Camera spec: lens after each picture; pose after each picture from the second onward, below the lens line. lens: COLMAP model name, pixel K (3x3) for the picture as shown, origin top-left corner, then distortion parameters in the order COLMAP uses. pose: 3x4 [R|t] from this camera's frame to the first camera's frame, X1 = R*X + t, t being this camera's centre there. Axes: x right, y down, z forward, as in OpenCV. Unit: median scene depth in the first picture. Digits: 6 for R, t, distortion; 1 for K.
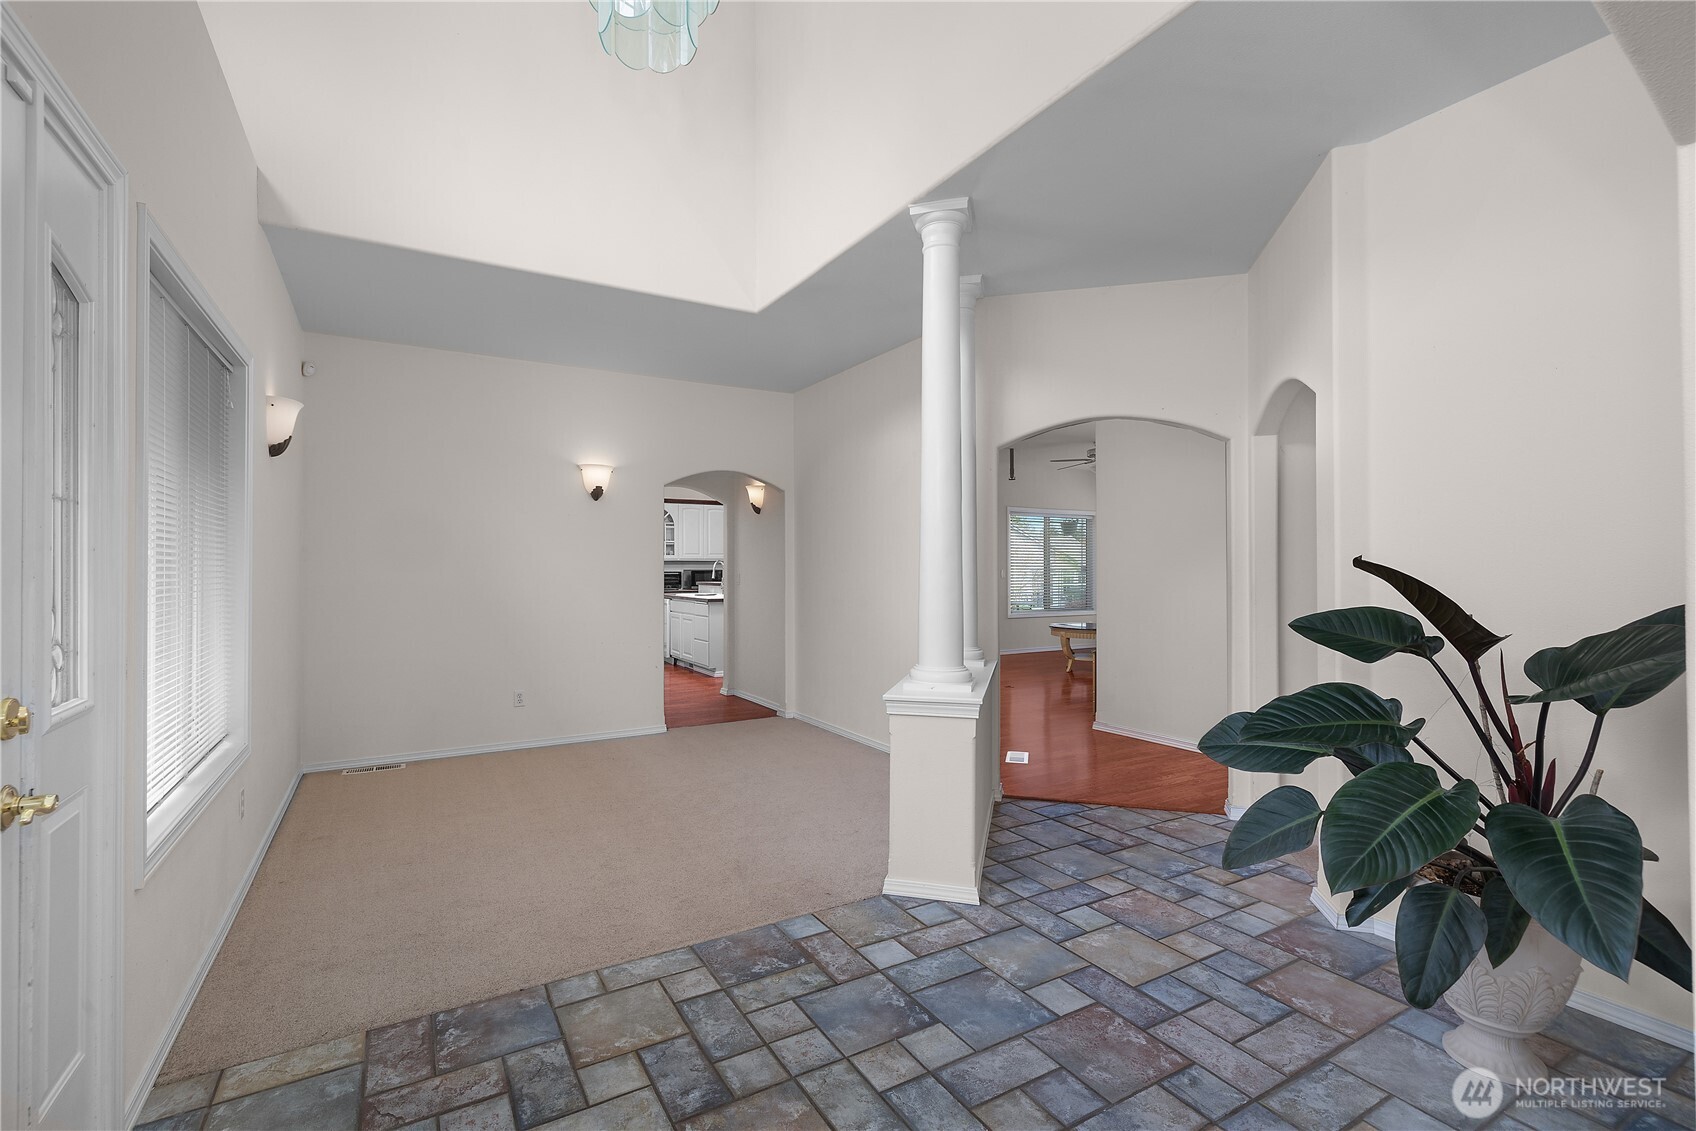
lens RADIAL K [[740.6, 0, 844.7], [0, 740.6, 567.4], [0, 0, 1]] dist [0.002887, 0.000637]
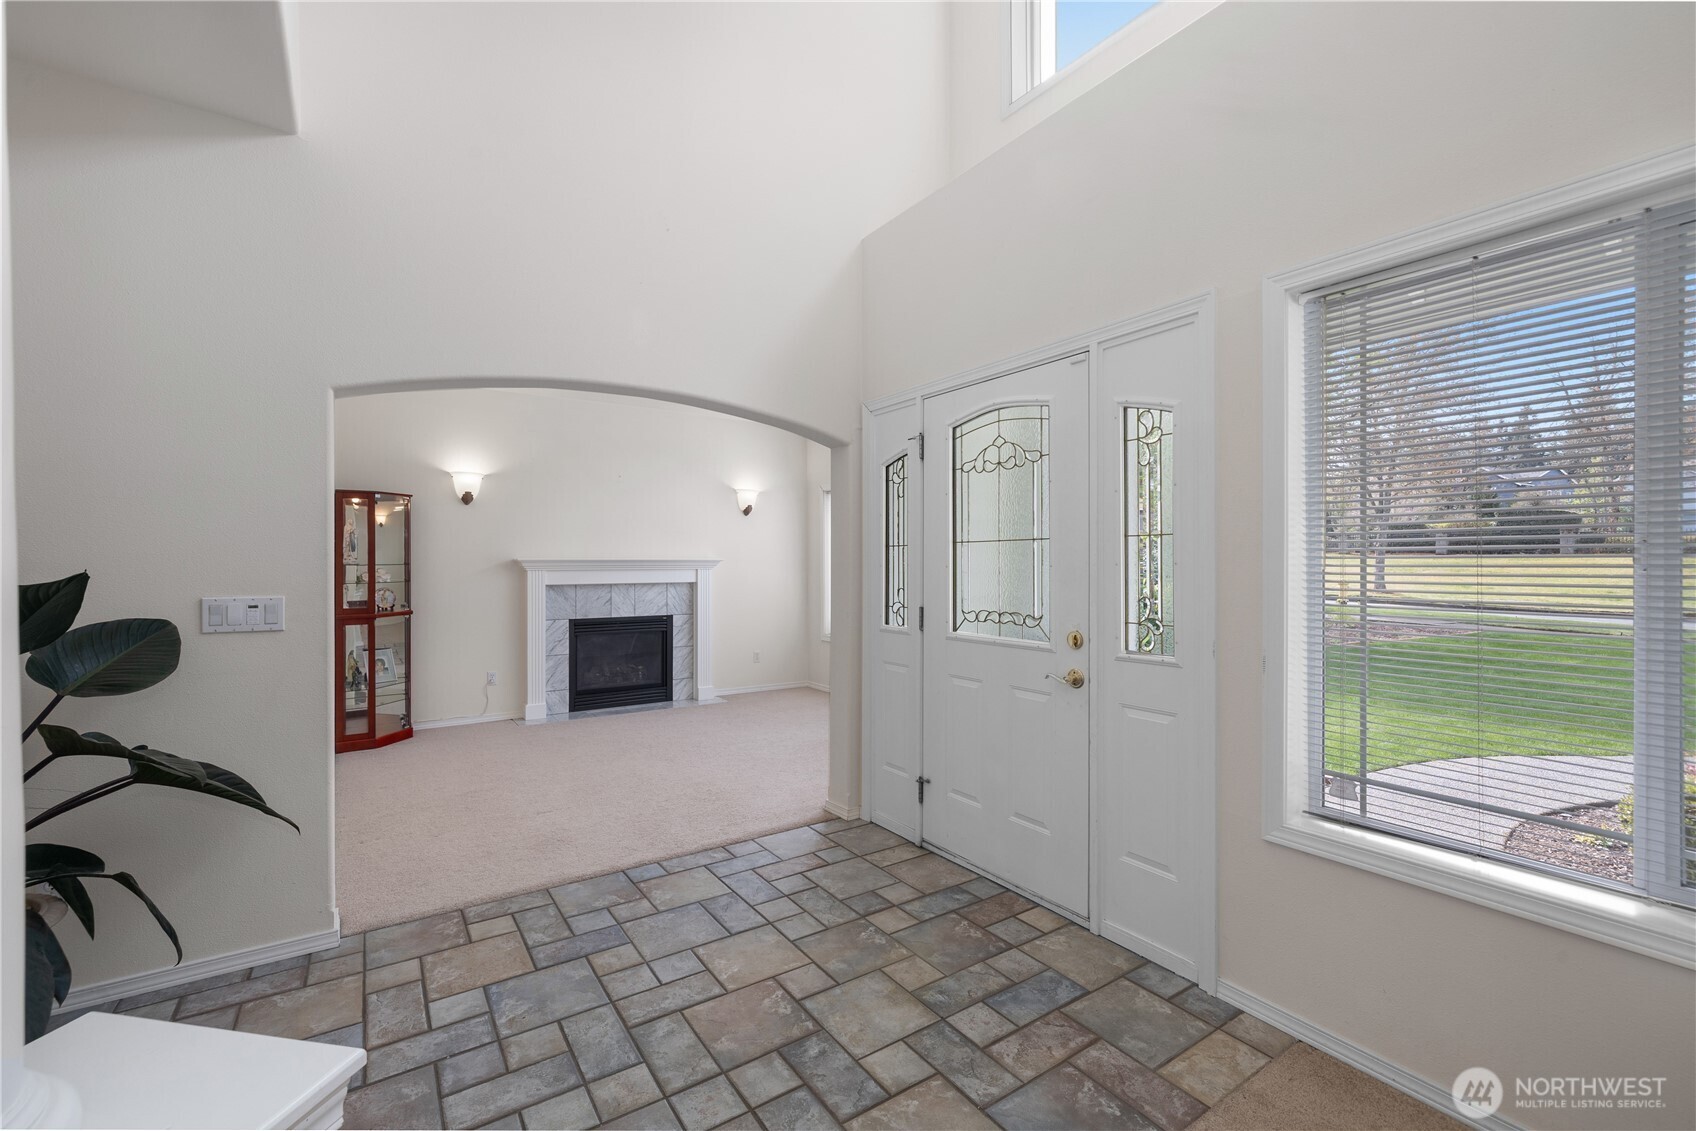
lens RADIAL K [[740.6, 0, 851.1], [0, 740.6, 565.3], [0, 0, 1]] dist [0.002887, 0.000637]
pose [[-0.998313, 0.002794, -0.057995, -0.188238], [0.003151, 0.999977, -0.006074, -0.012902], [0.057976, -0.006246, -0.998298, 2.037781]]
